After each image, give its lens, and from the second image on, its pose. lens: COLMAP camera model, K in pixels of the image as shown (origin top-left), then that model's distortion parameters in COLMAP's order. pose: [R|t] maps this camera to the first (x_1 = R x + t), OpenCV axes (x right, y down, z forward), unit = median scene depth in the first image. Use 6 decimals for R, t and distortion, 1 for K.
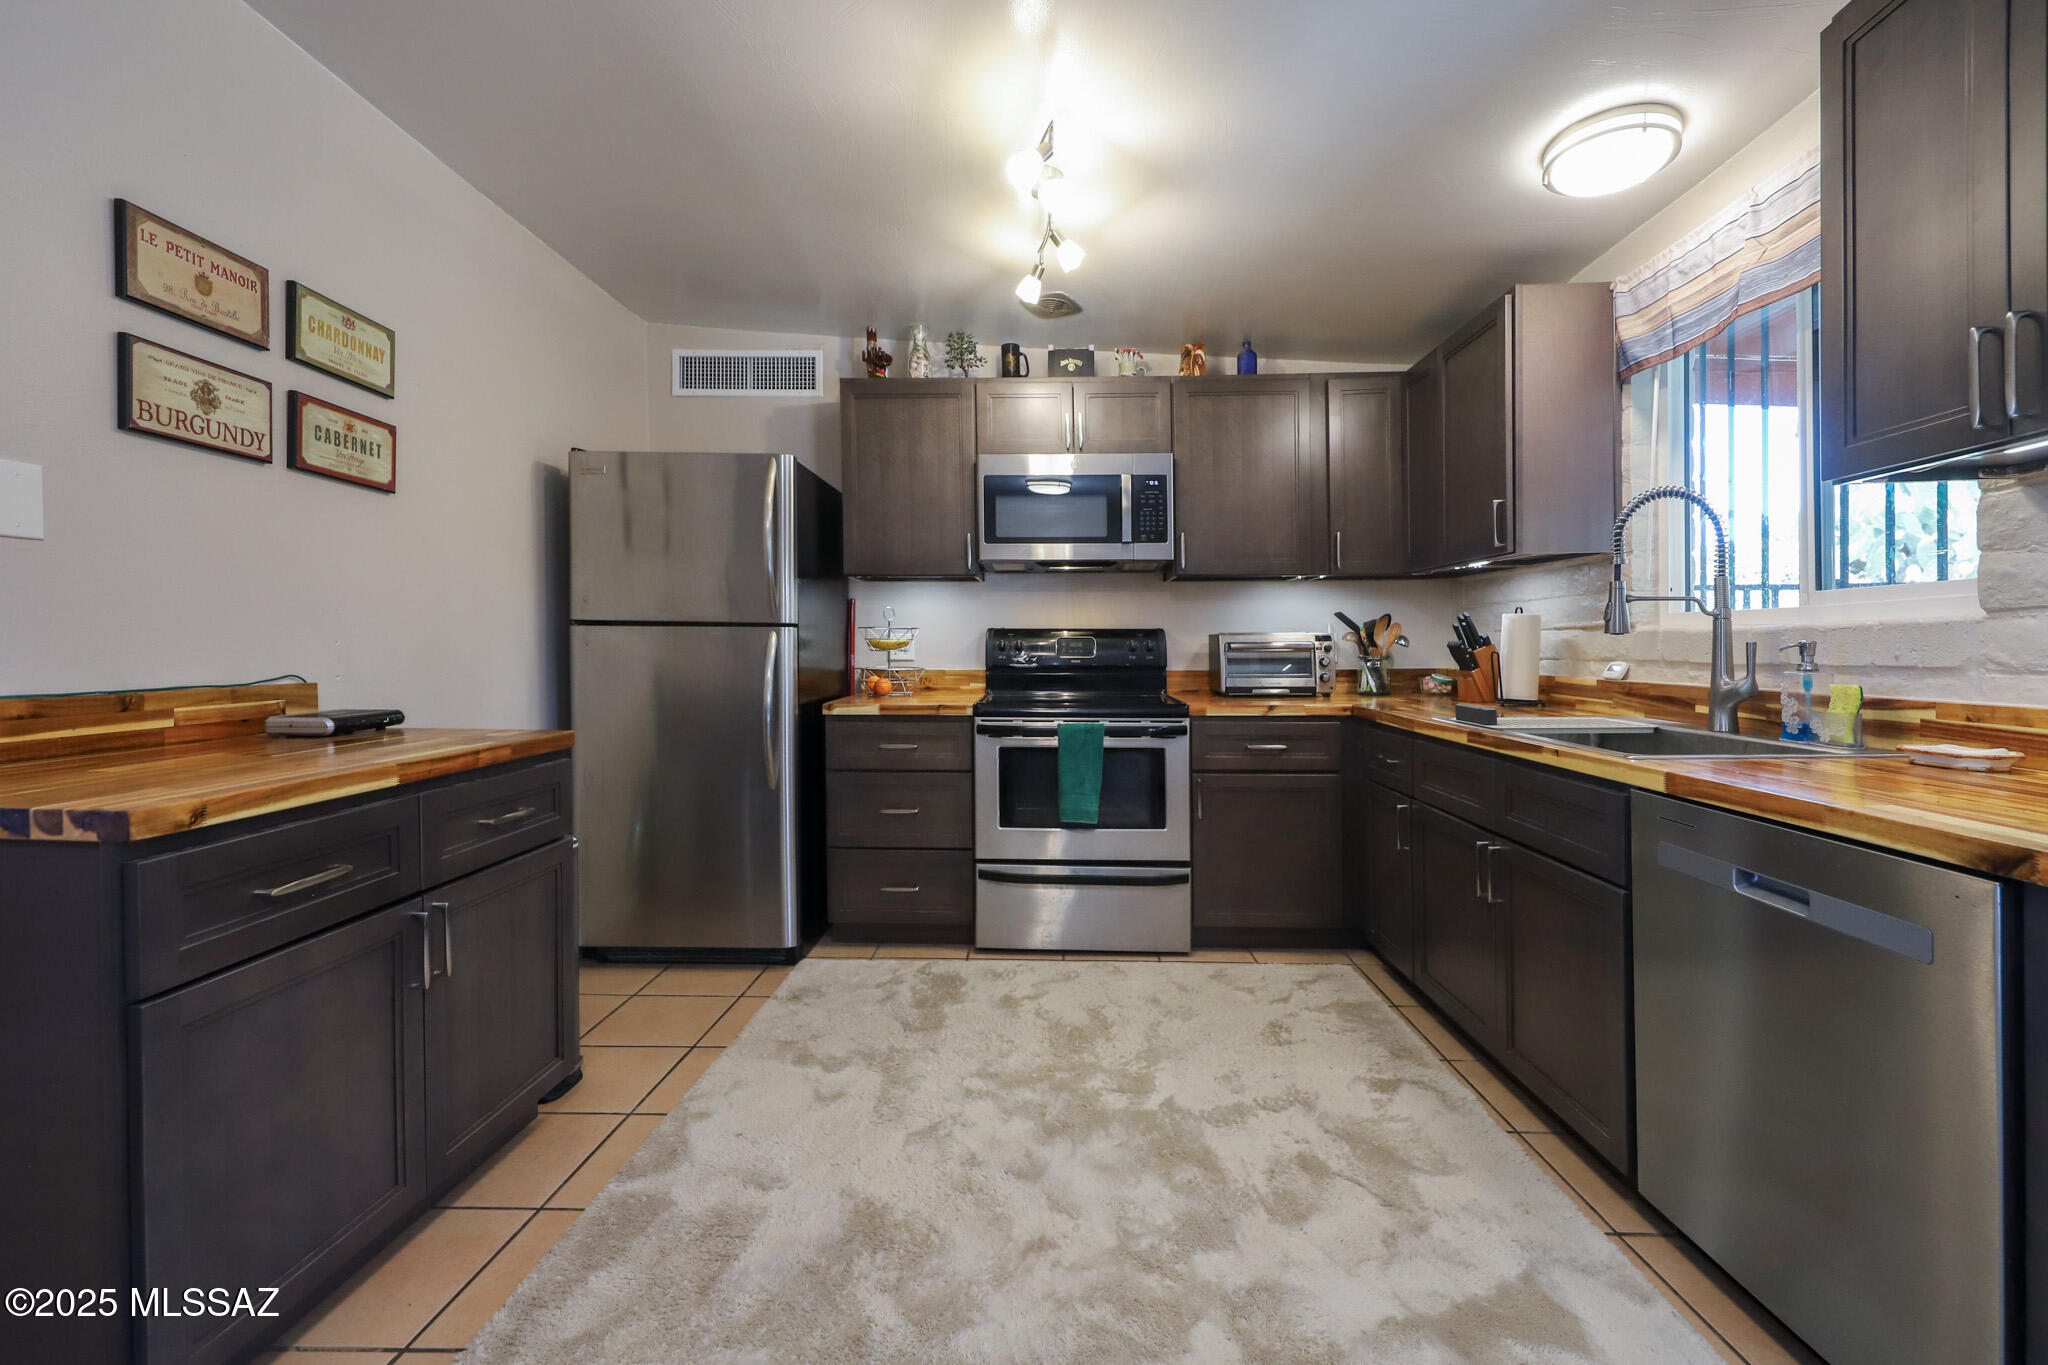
lens RADIAL K [[788.5, 0, 1083.5], [0, 788.5, 691.6], [0, 0, 1]] dist [0.030986, -0.005092]
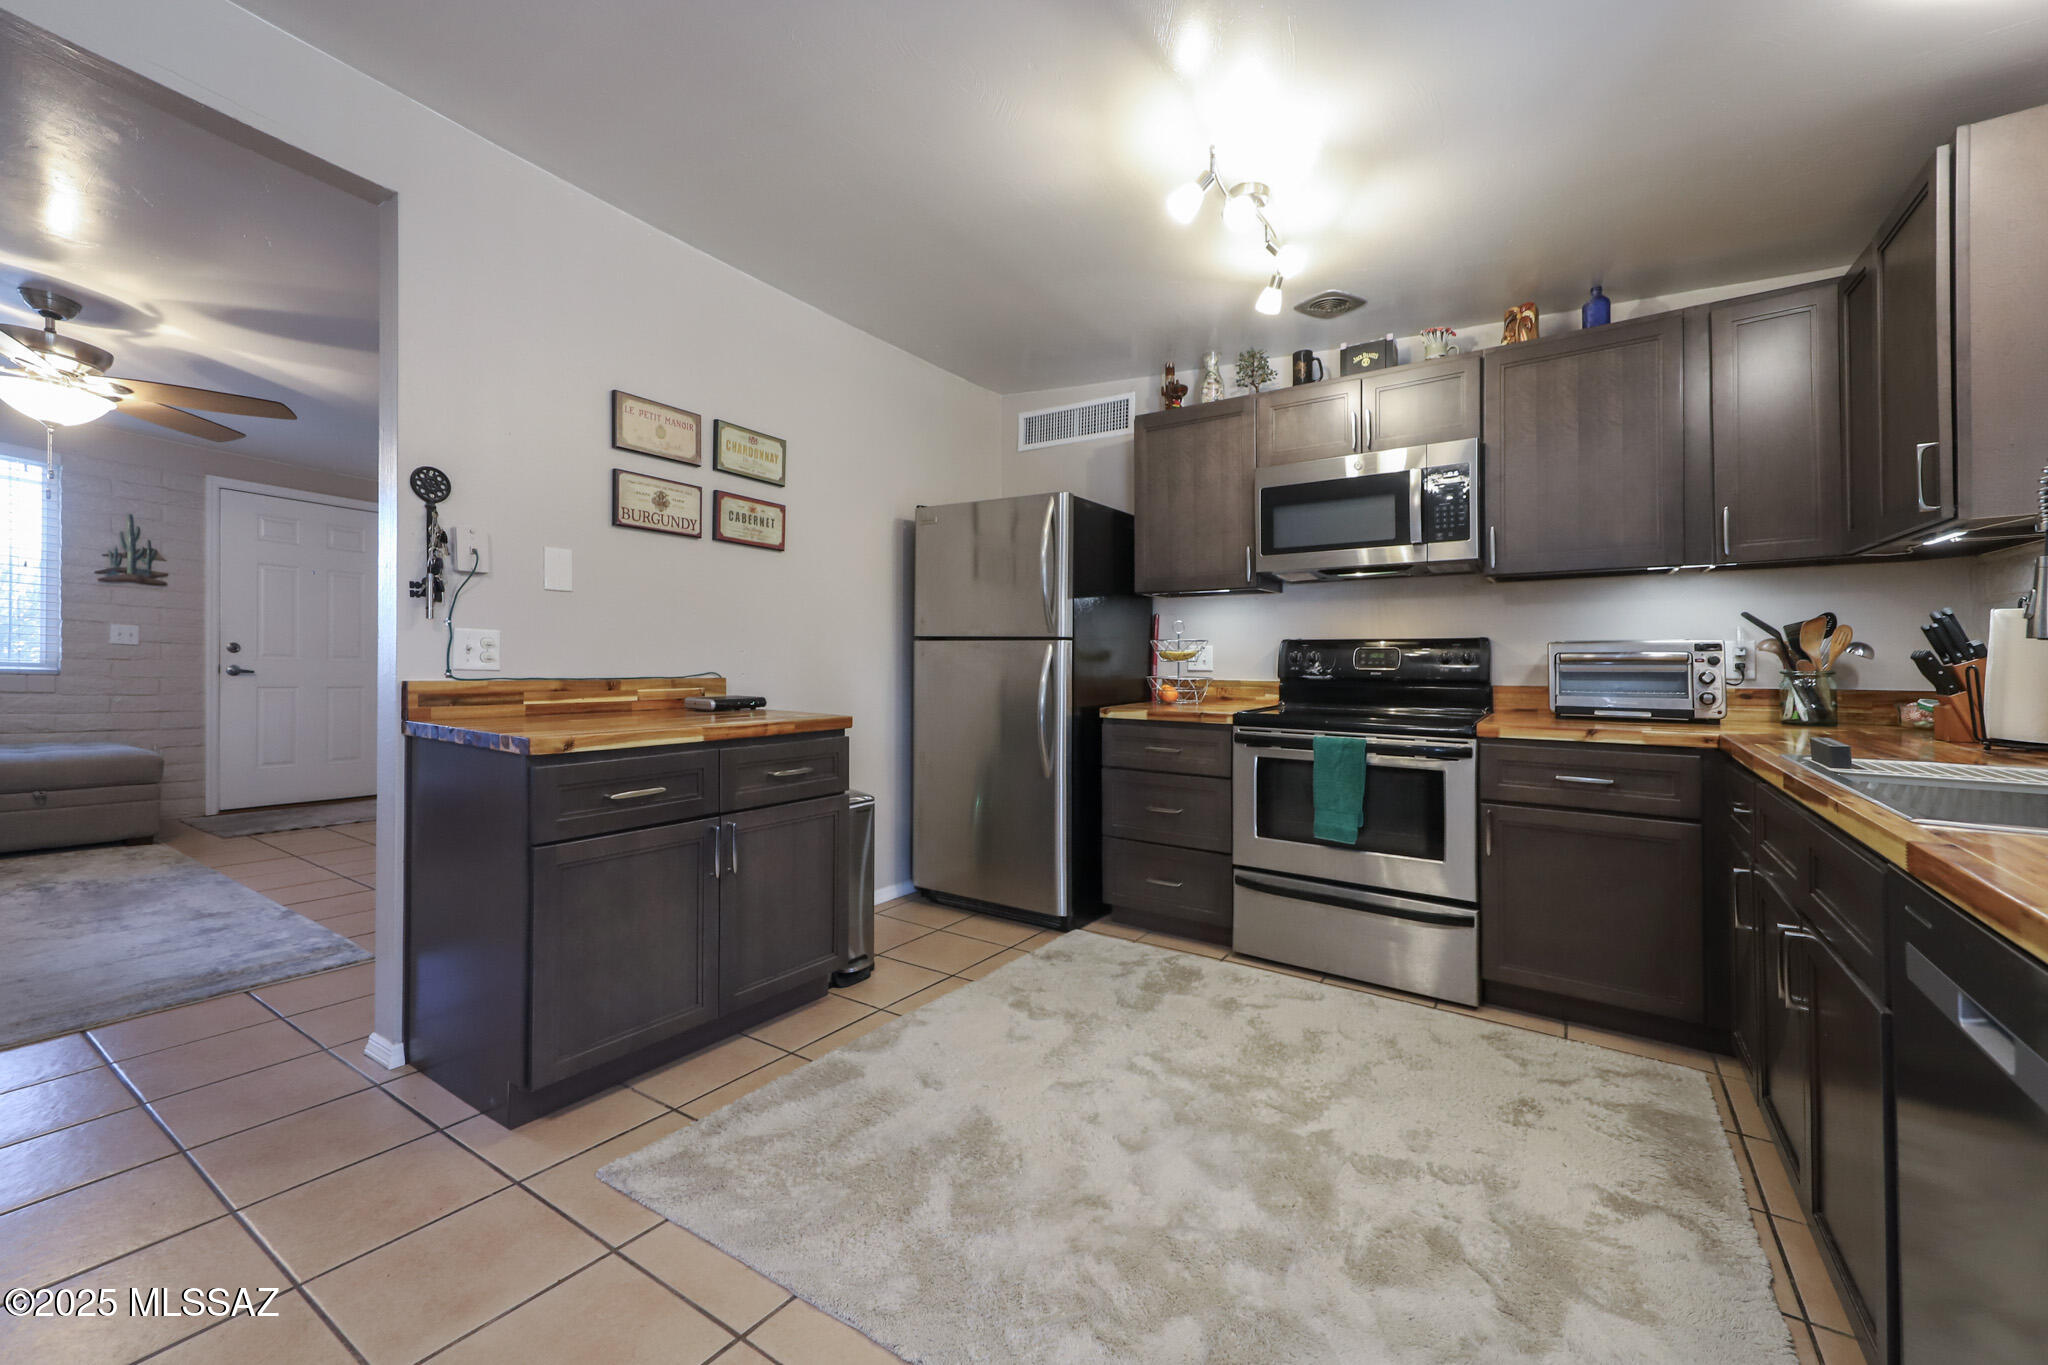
lens RADIAL K [[788.5, 0, 1096.5], [0, 788.5, 706.1], [0, 0, 1]] dist [0.030986, -0.005092]
pose [[0.864986, 0.031333, -0.500817, 0.257555], [-0.032605, 0.999449, 0.006216, 0.006627], [0.500735, 0.010952, 0.865531, 0.028287]]
